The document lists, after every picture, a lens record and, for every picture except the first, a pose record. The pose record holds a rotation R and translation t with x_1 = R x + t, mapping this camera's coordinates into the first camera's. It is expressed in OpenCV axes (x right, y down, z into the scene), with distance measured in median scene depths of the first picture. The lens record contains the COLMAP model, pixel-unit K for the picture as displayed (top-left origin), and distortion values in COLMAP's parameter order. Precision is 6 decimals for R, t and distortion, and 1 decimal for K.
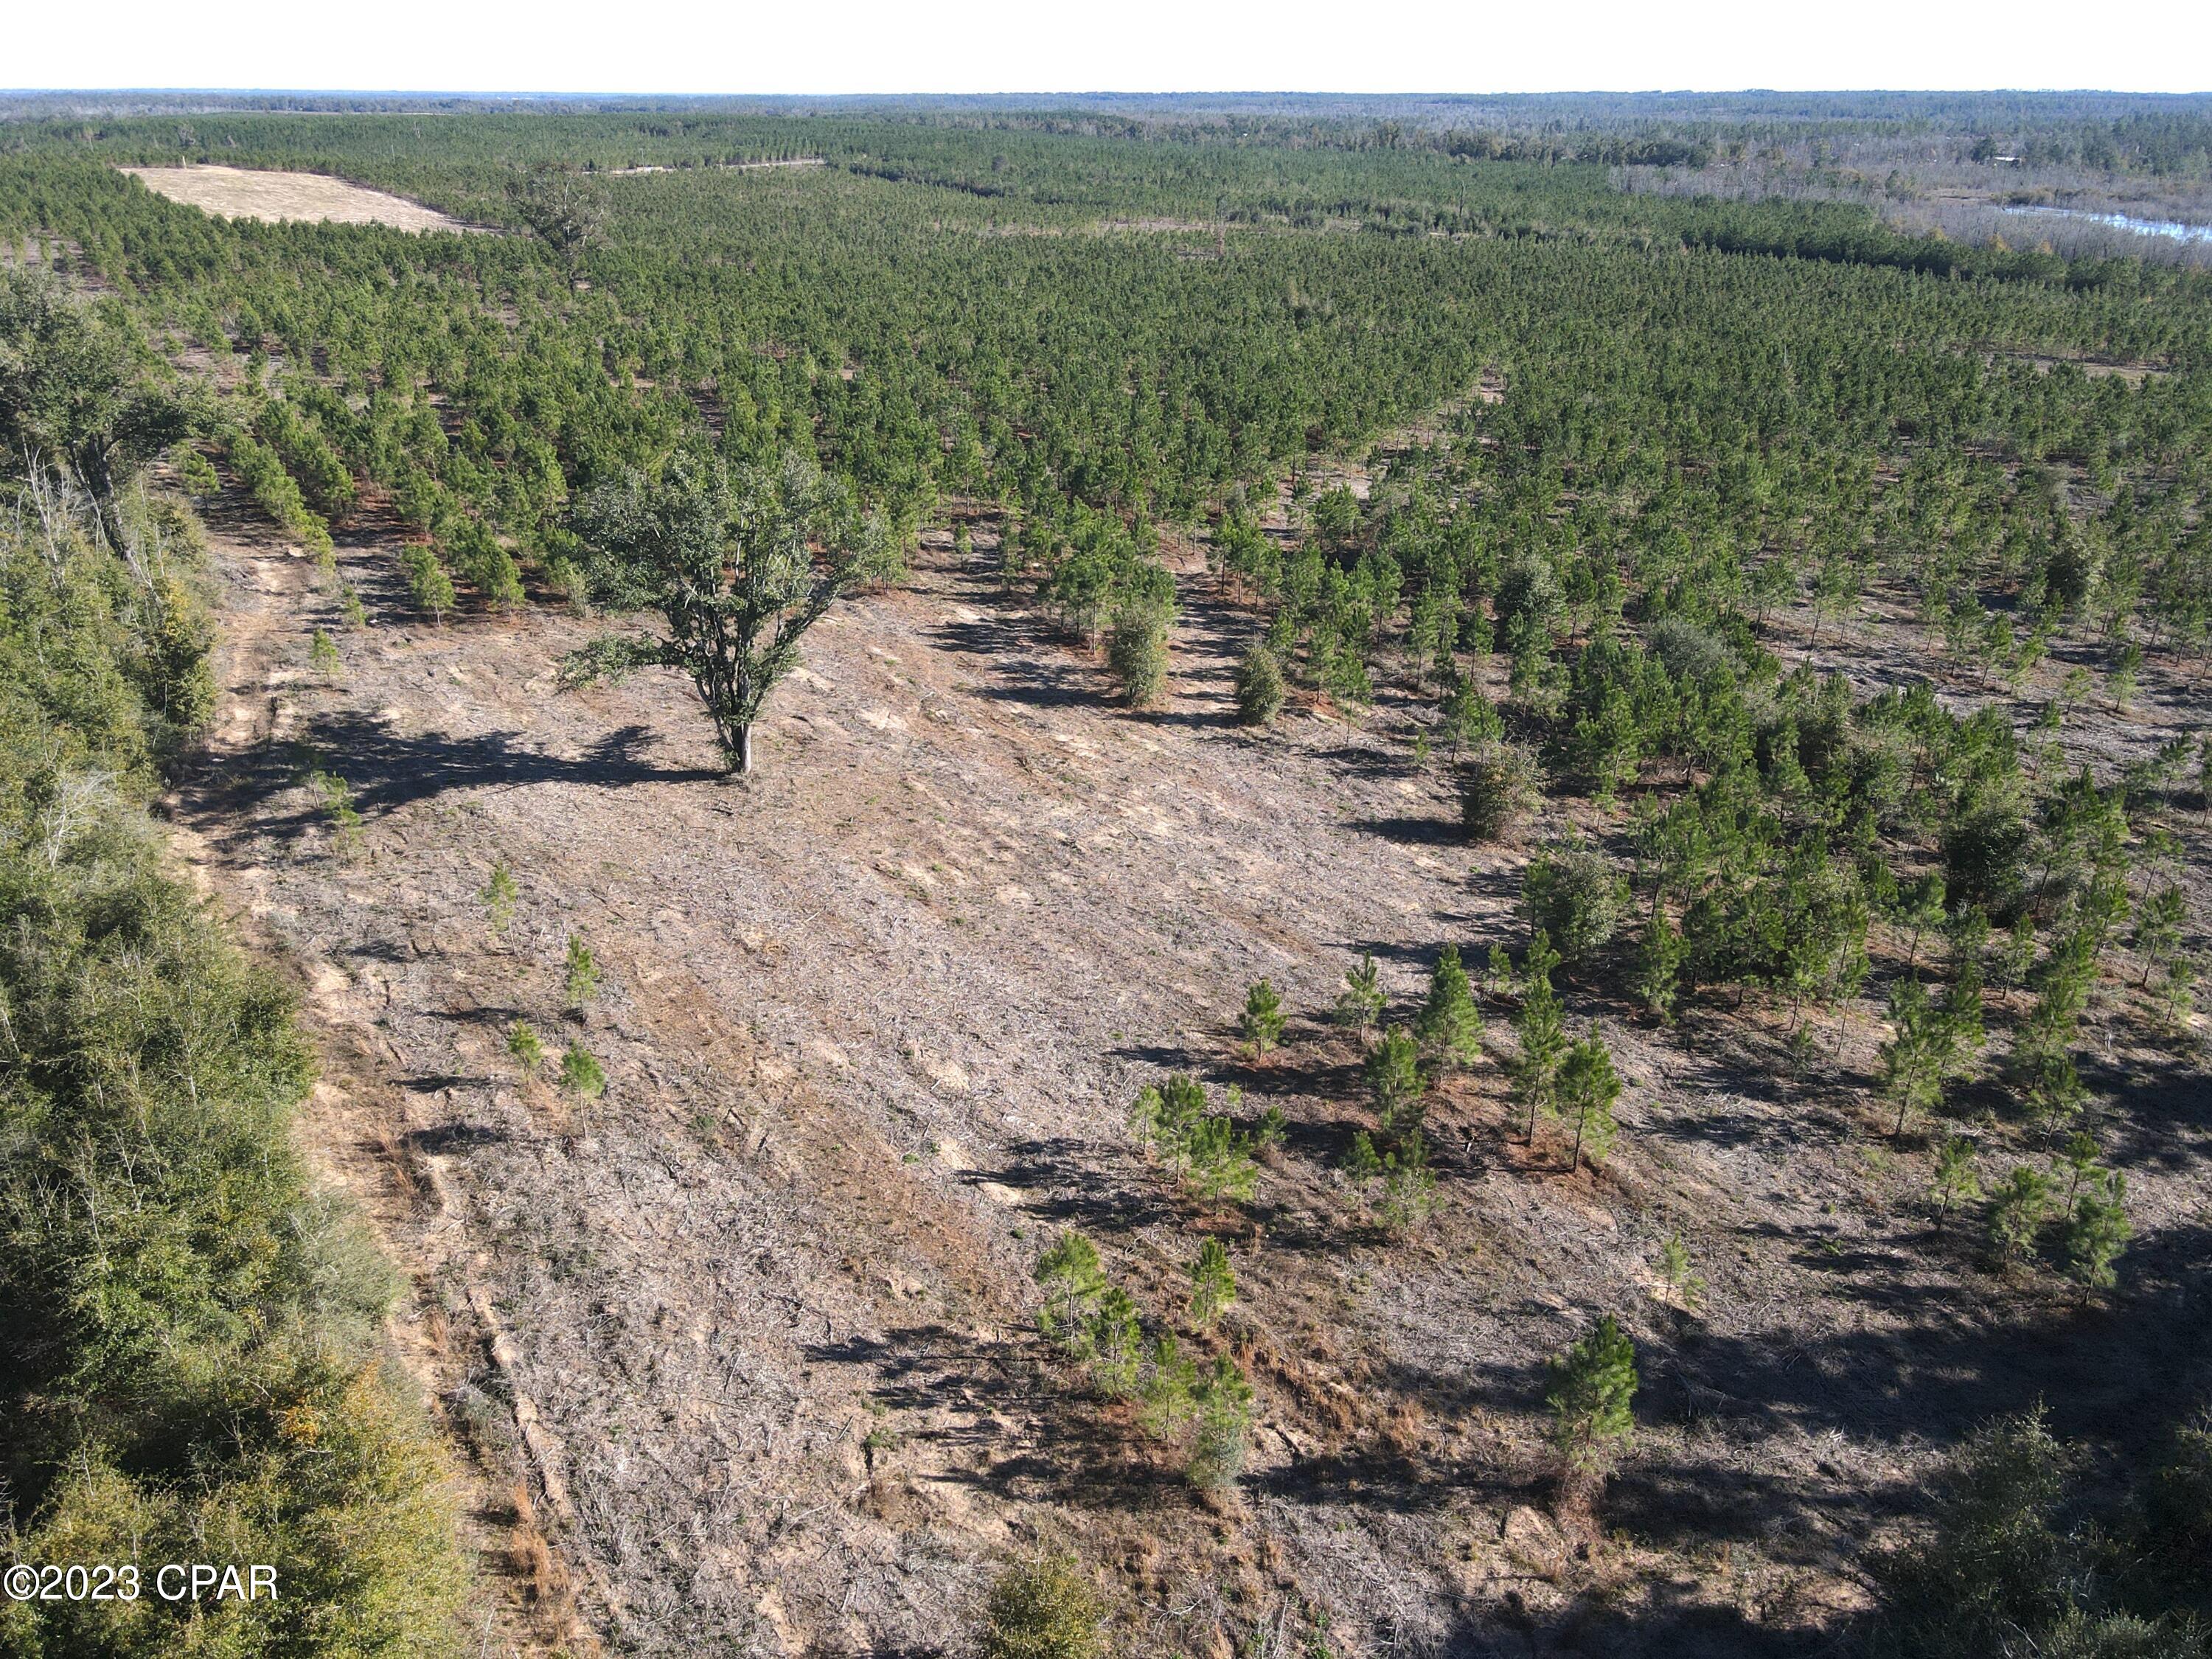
lens RADIAL K [[1617.2, 0, 1114.1], [0, 1617.2, 821.3], [0, 0, 1]] dist [0.008754, 0.015002]
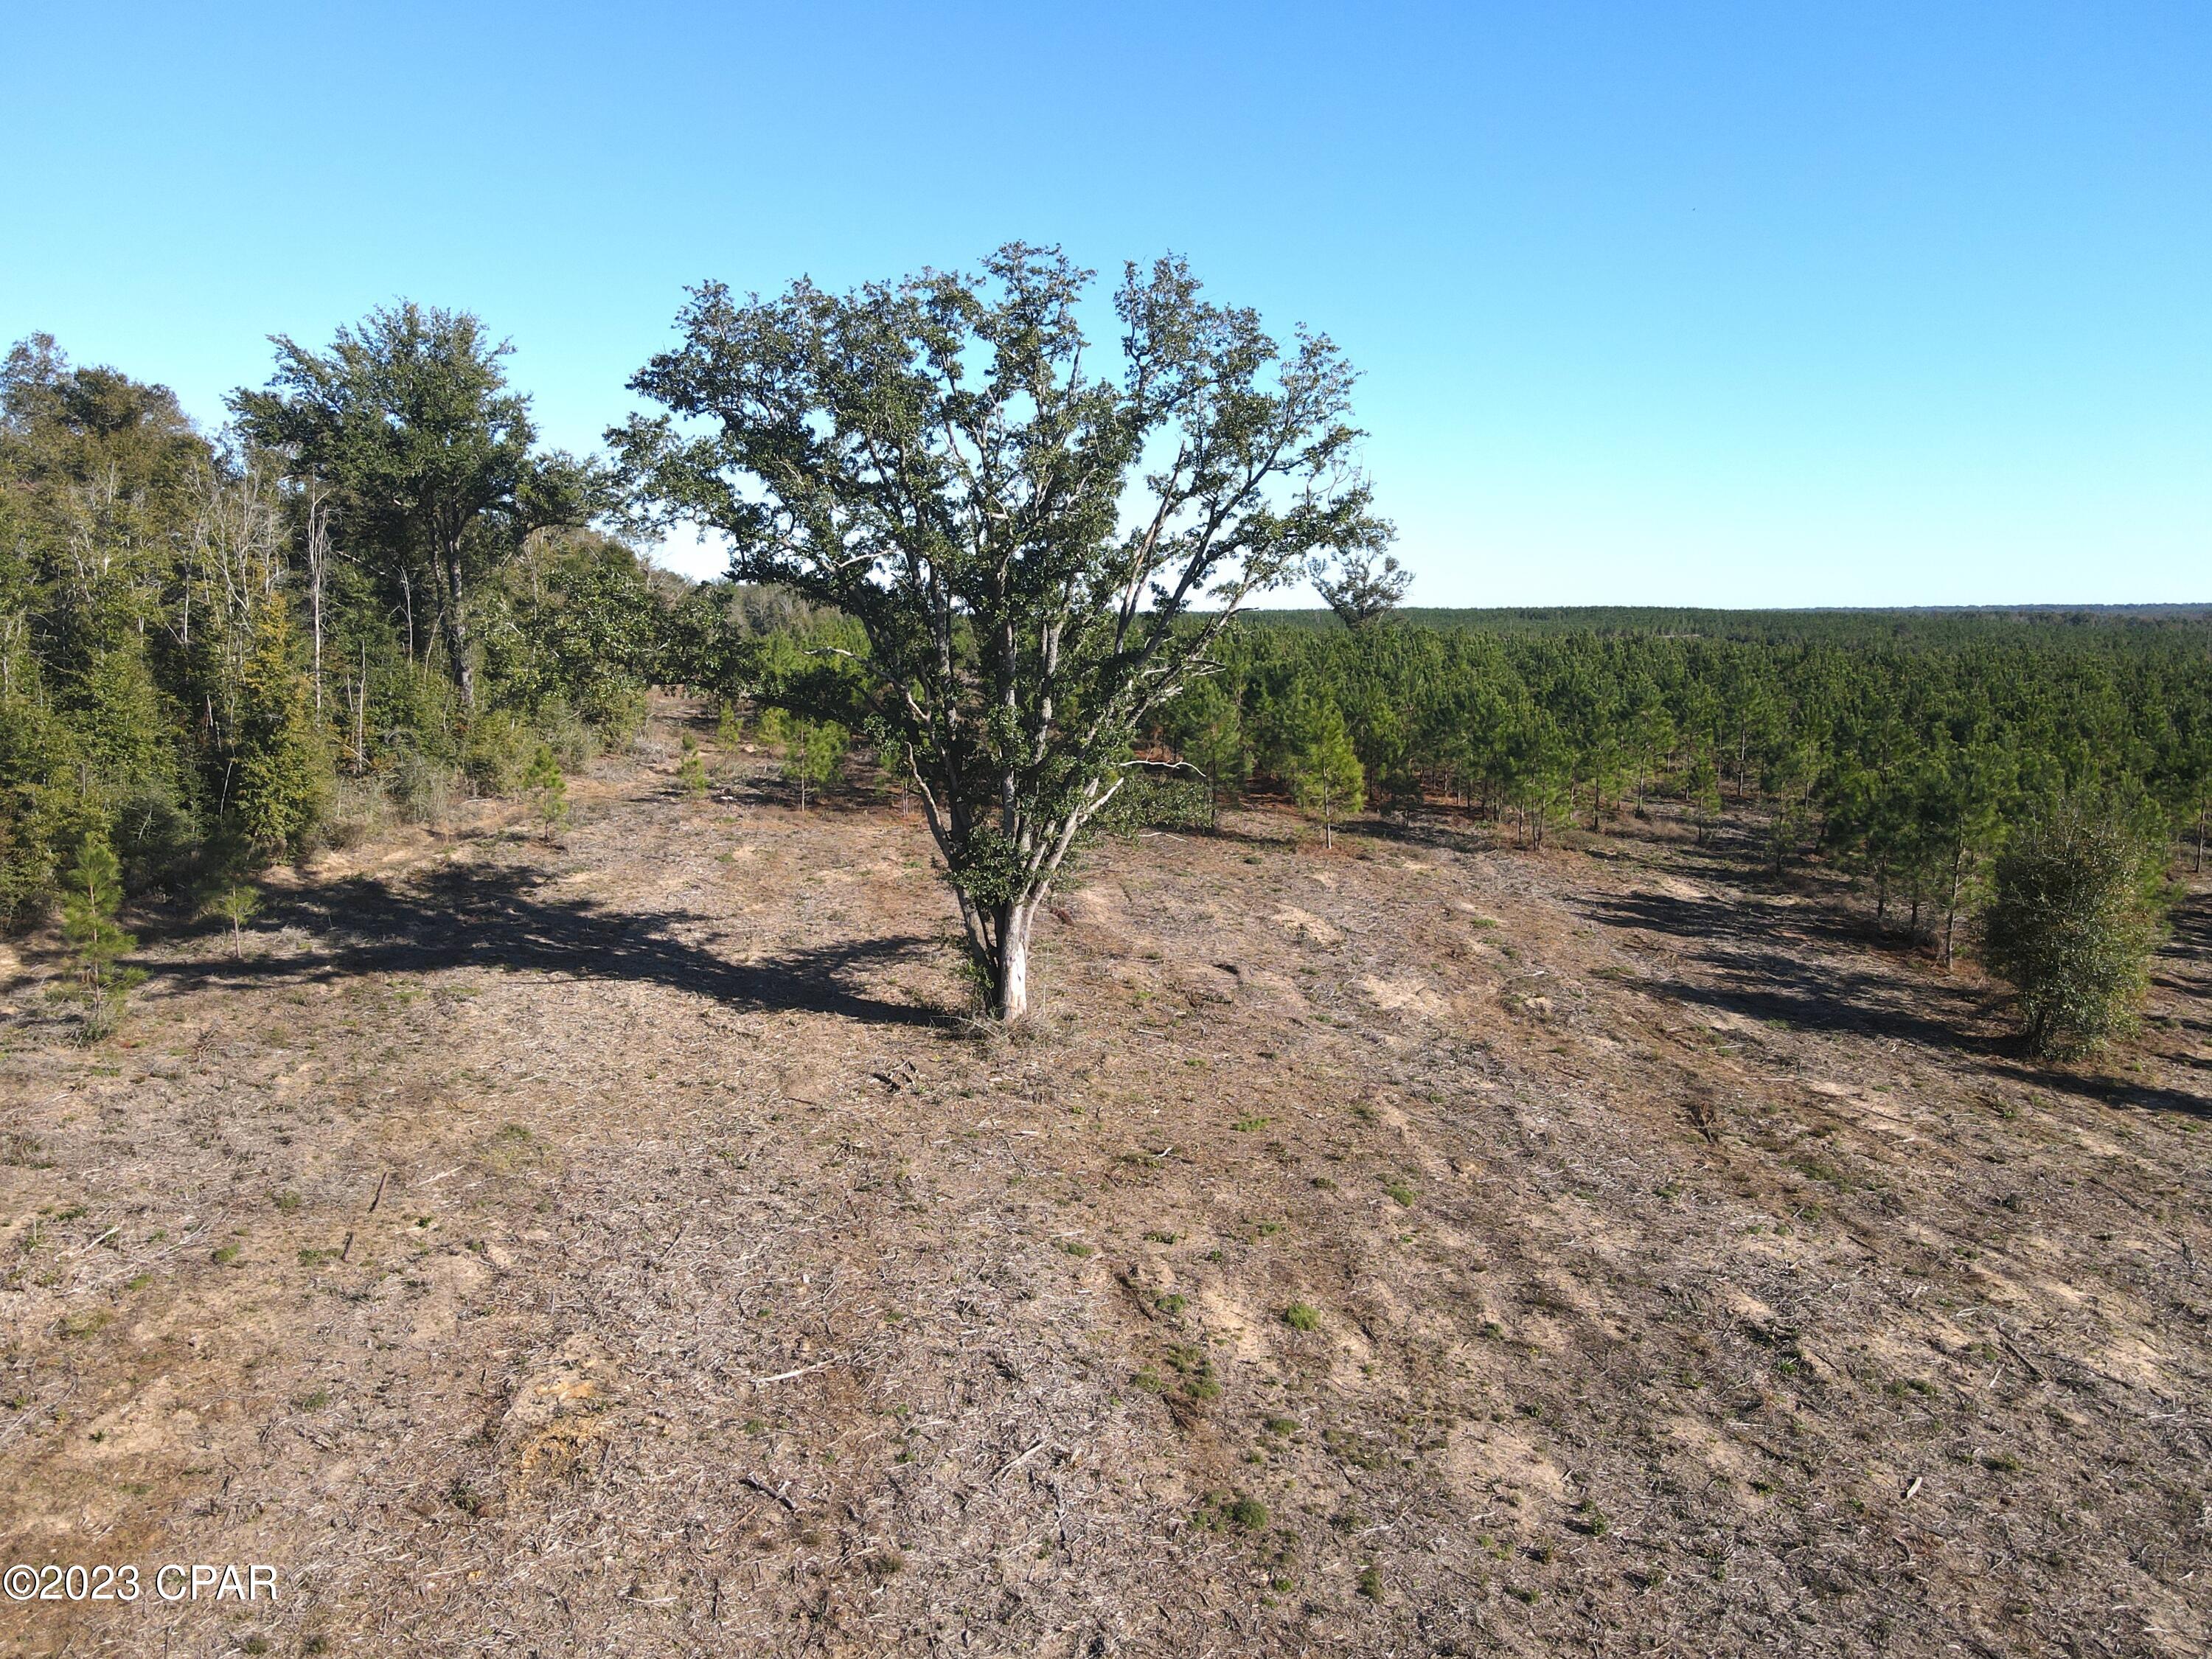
lens RADIAL K [[1617.2, 0, 1078.9], [0, 1617.2, 821.4], [0, 0, 1]] dist [0.008754, 0.015002]
pose [[0.859309, 0.051443, -0.508863, 0.008348], [-0.196970, 0.951474, -0.236431, 0.015600], [0.472008, 0.303398, 0.827743, 0.534649]]
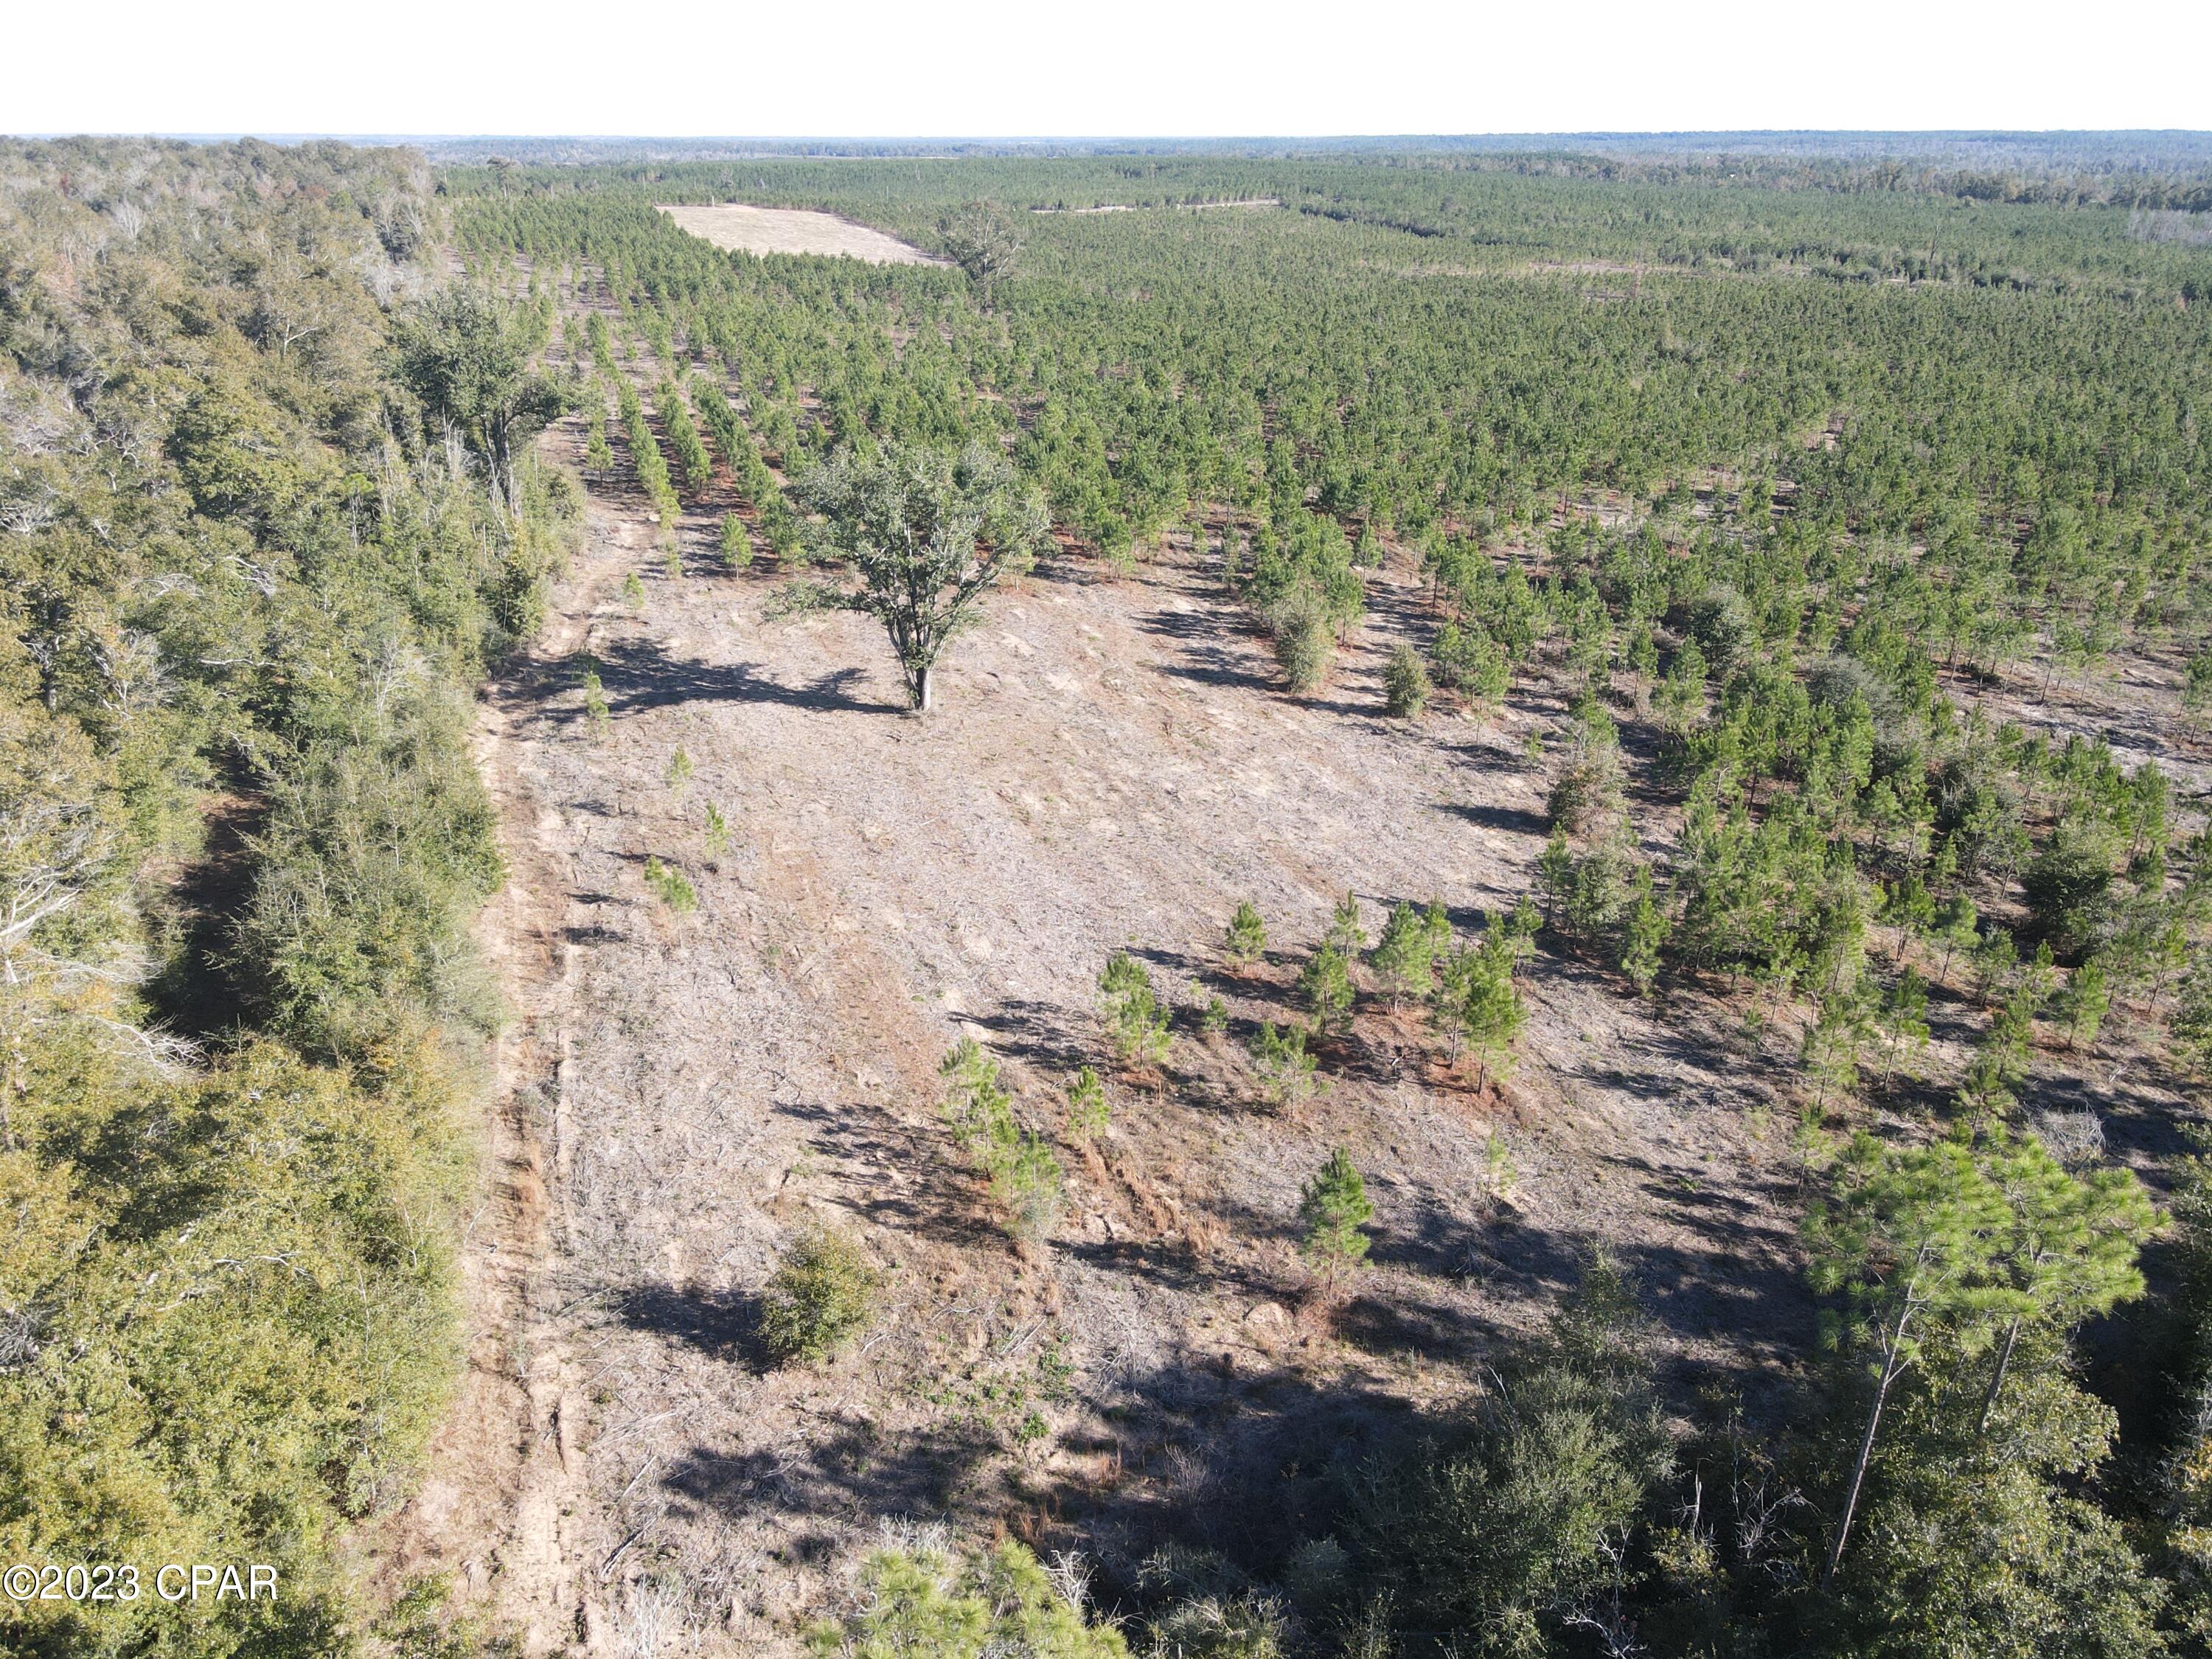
lens RADIAL K [[1617.2, 0, 1118.3], [0, 1617.2, 821.3], [0, 0, 1]] dist [0.008754, 0.015002]
pose [[0.963346, 0.102202, -0.248031, 0.180564], [-0.107555, 0.994166, -0.008091, 0.038363], [0.245758, 0.034471, 0.968718, -0.096122]]
